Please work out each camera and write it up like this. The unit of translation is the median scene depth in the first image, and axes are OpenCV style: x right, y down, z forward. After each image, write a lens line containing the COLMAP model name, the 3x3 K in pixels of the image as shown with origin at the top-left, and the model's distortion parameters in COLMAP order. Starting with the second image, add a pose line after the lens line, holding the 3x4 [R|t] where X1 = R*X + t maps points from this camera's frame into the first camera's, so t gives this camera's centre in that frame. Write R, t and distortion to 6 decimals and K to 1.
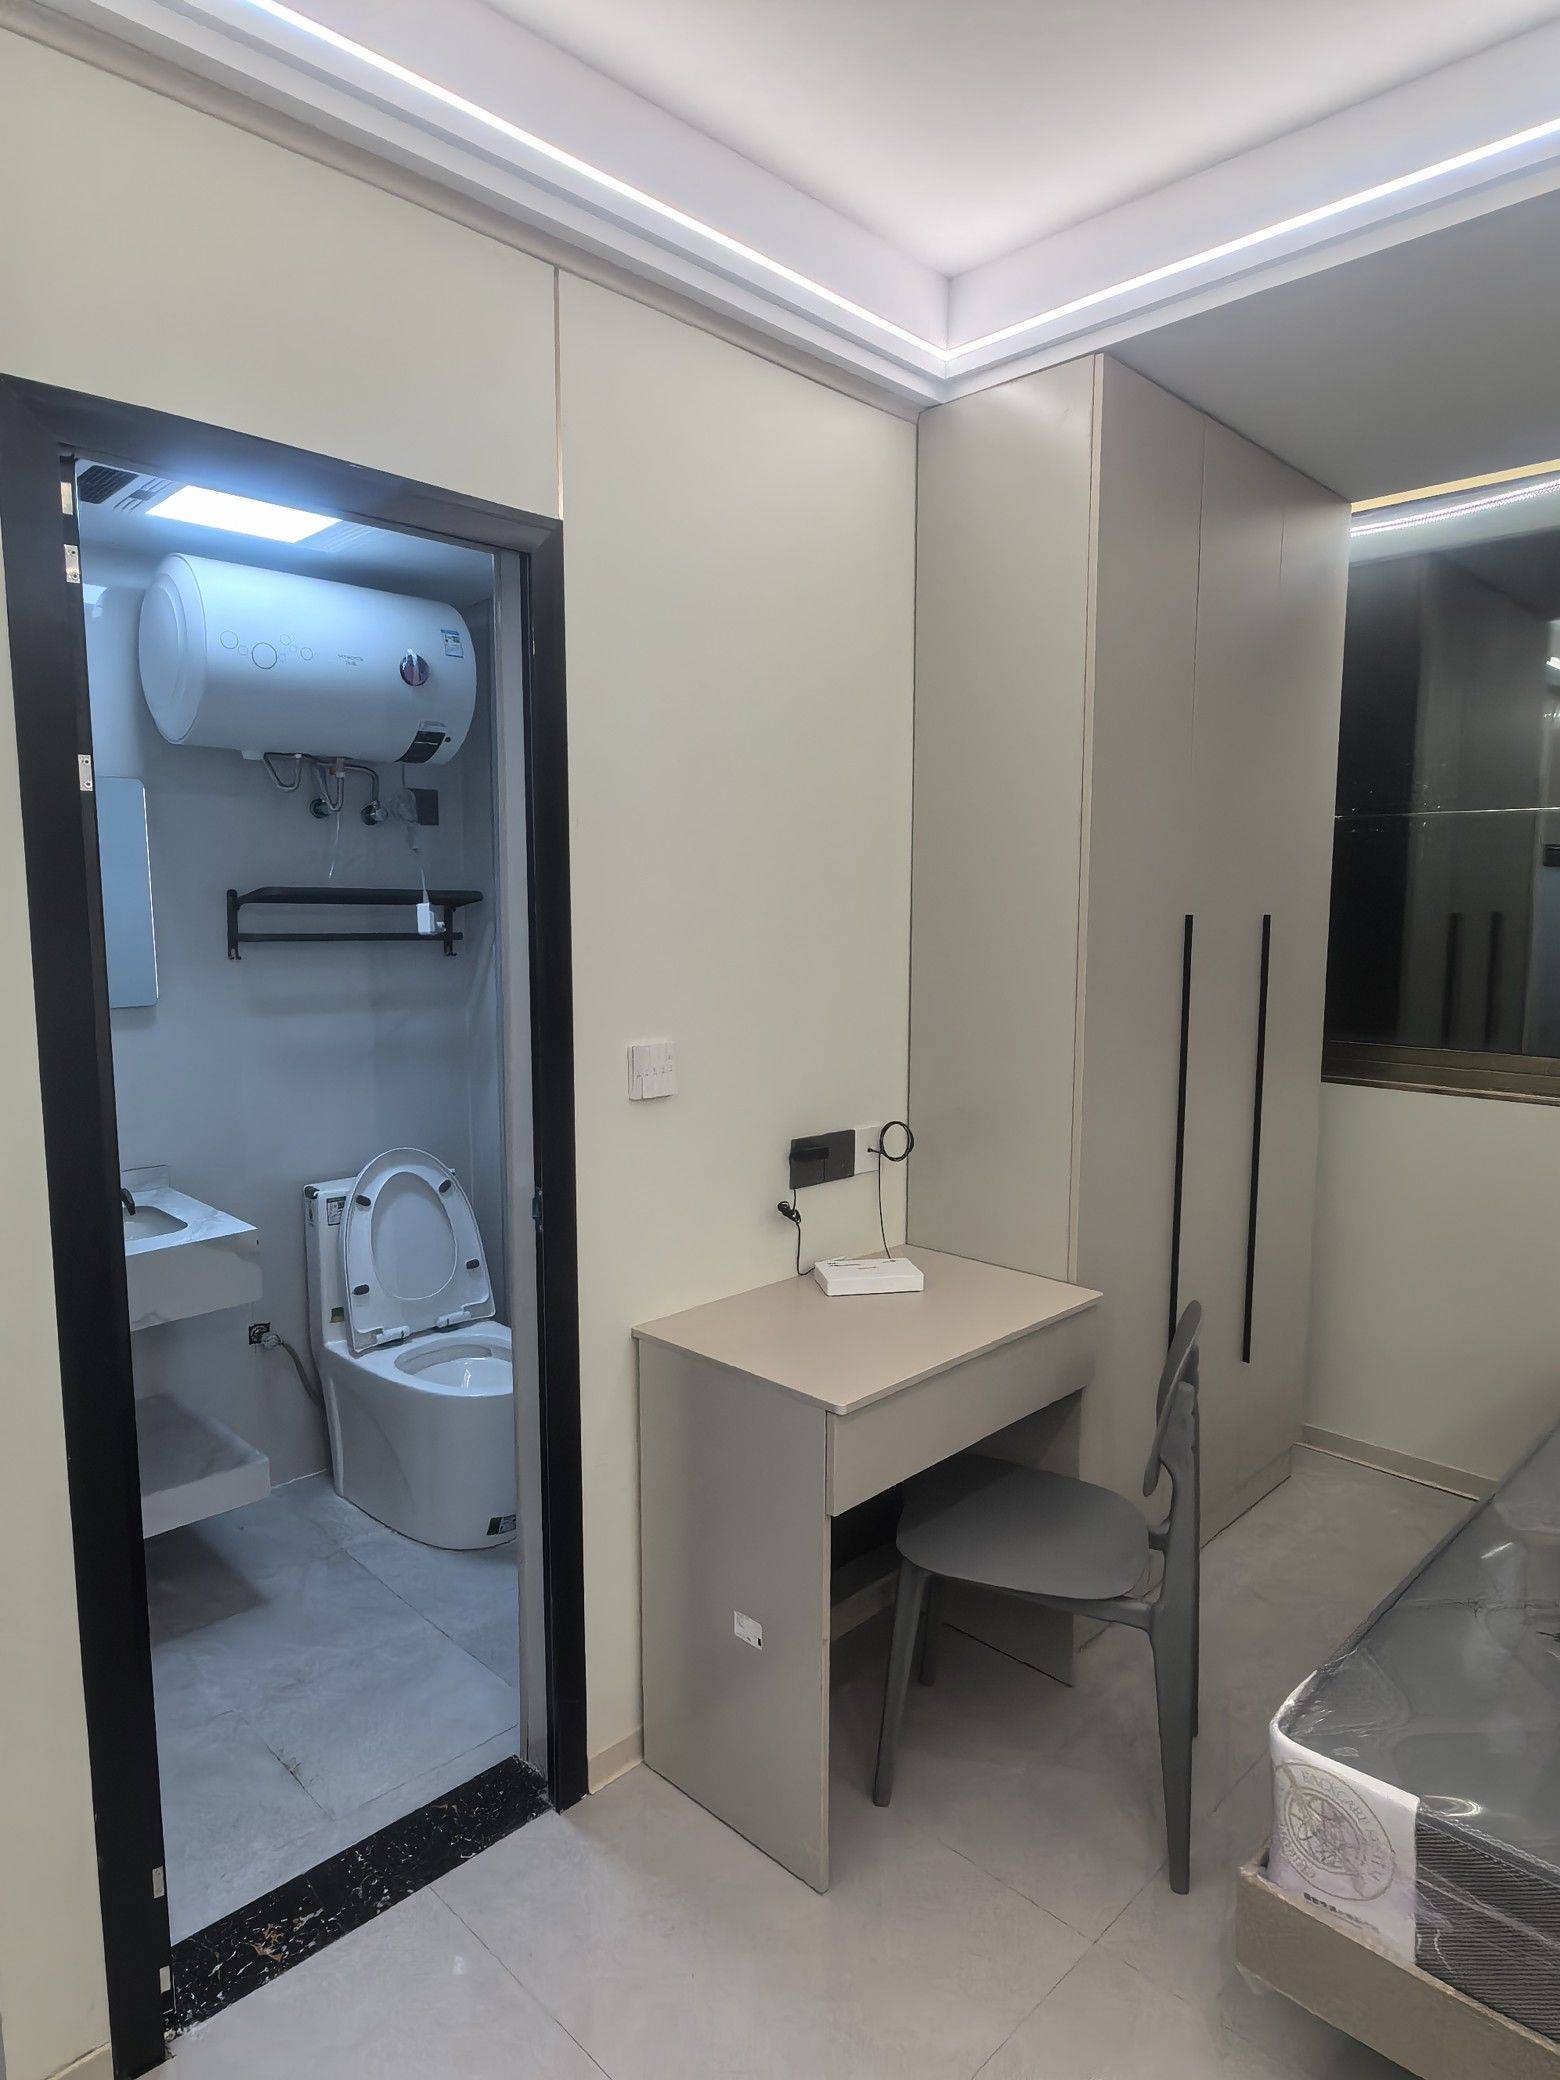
lens RADIAL K [[1245.5, 0, 773.7], [0, 1245.5, 1058.1], [0, 0, 1]] dist [-0.005288, 0.000368]
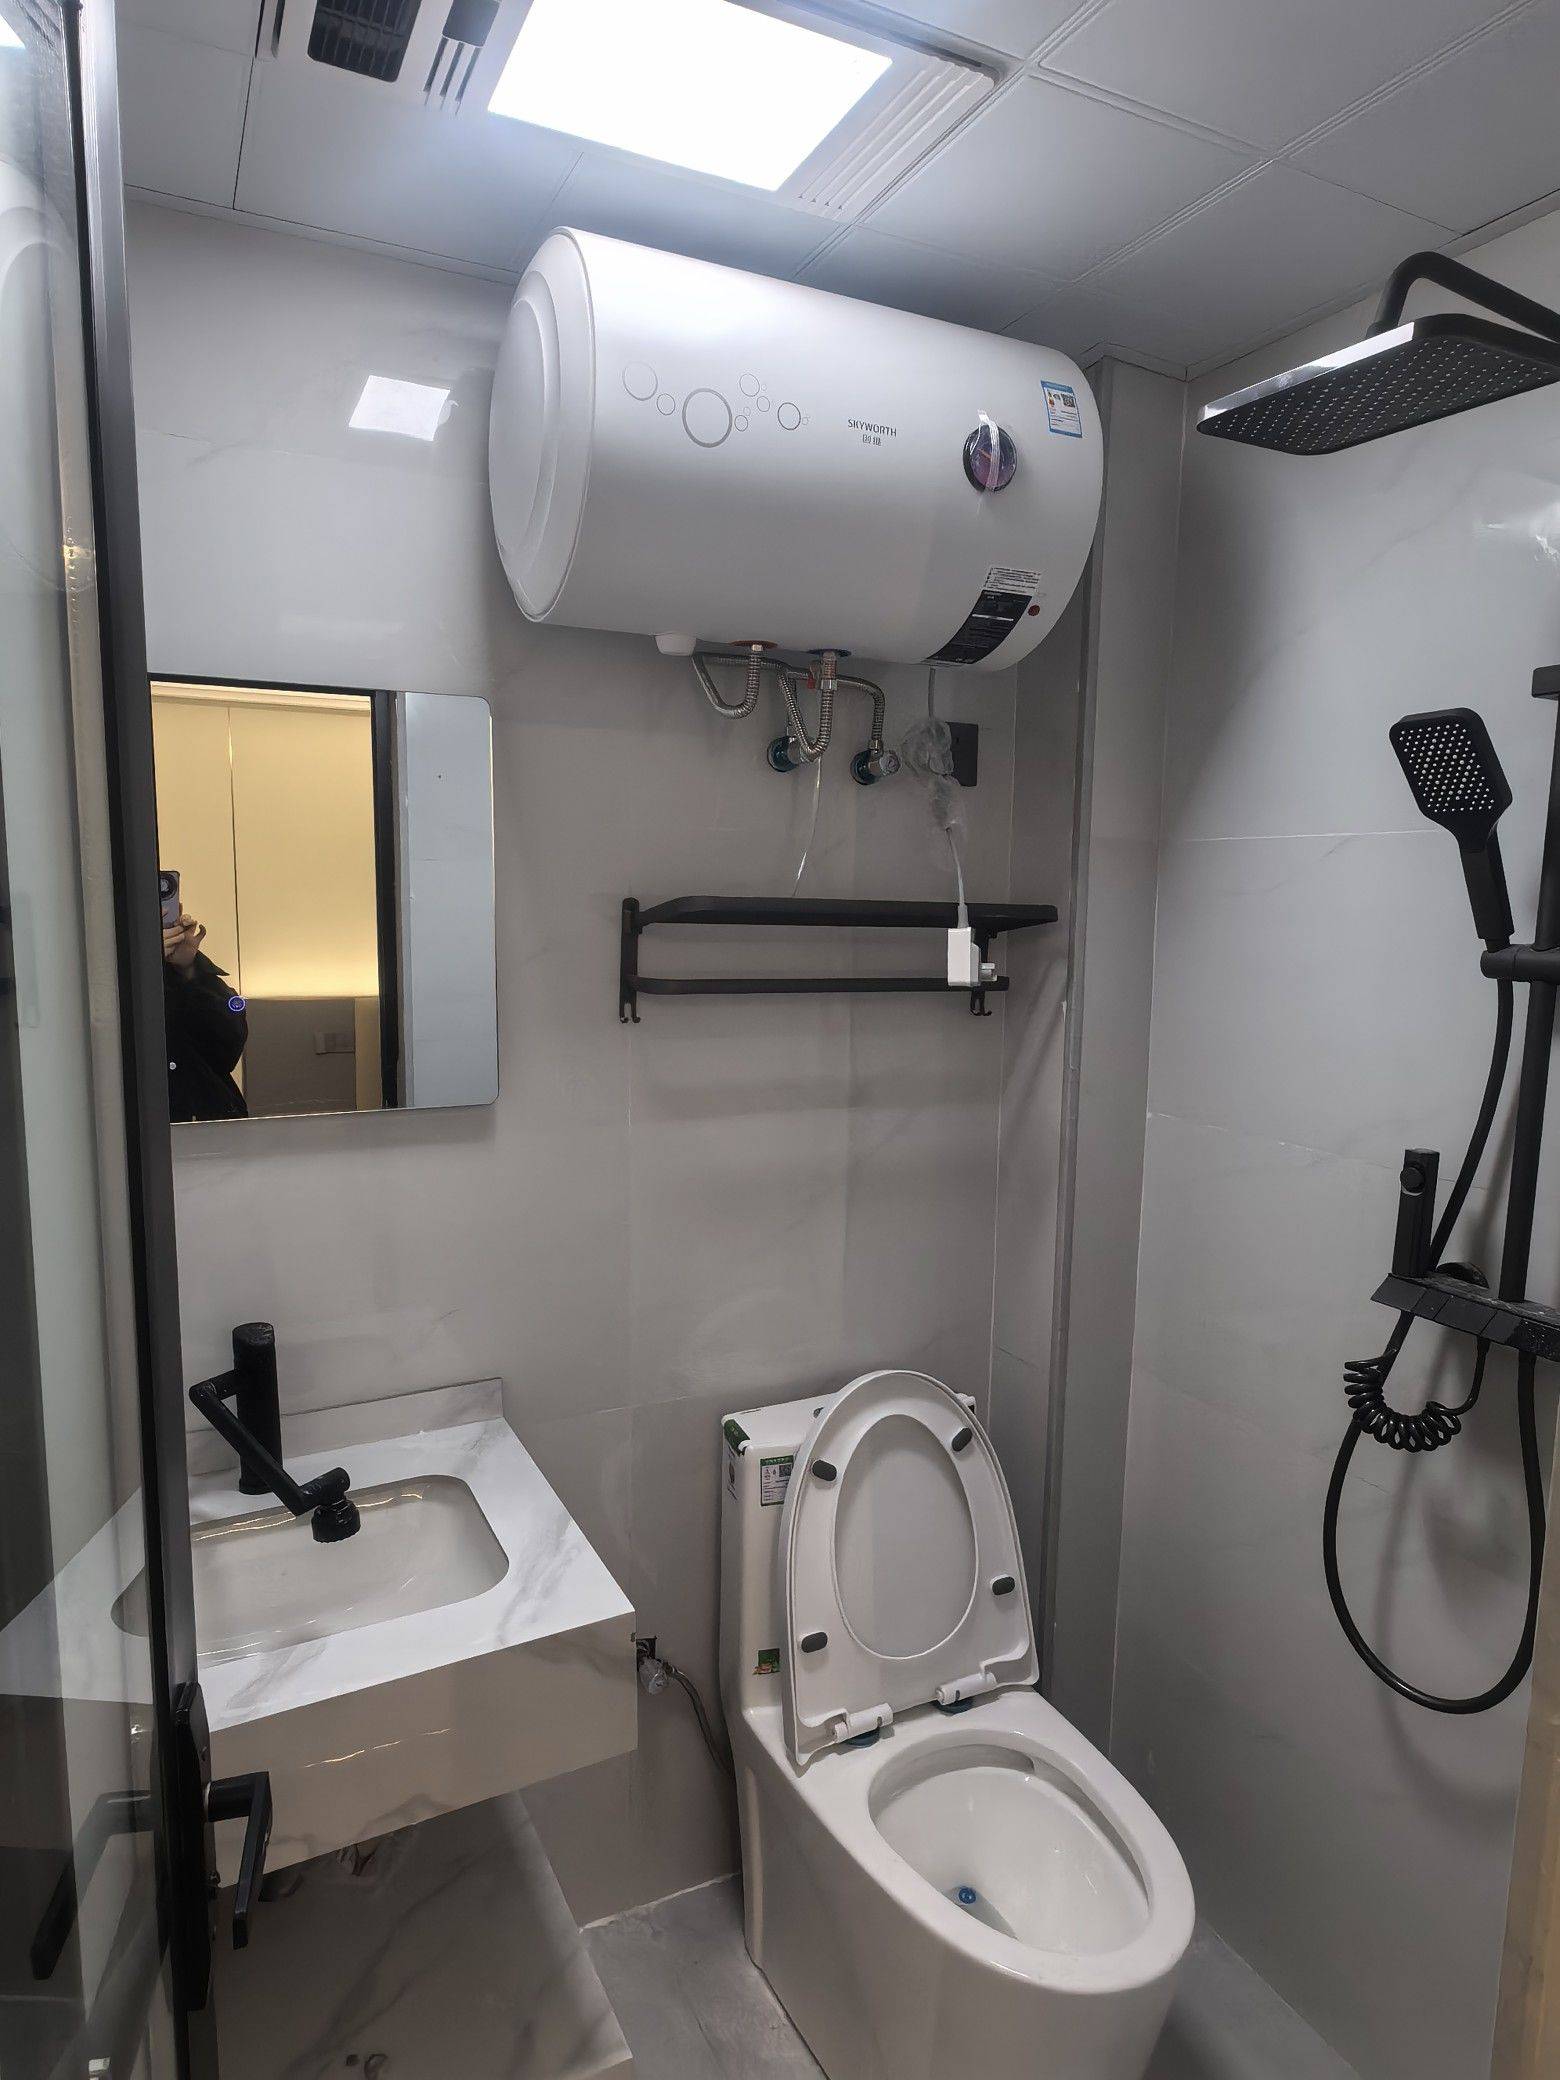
lens RADIAL K [[1245.5, 0, 773.7], [0, 1245.5, 1058.1], [0, 0, 1]] dist [-0.005288, 0.000368]
pose [[0.949445, 0.053692, -0.309309, -0.190528], [-0.051456, 0.998557, 0.015390, -0.073426], [0.309689, 0.001303, 0.950837, 0.471032]]
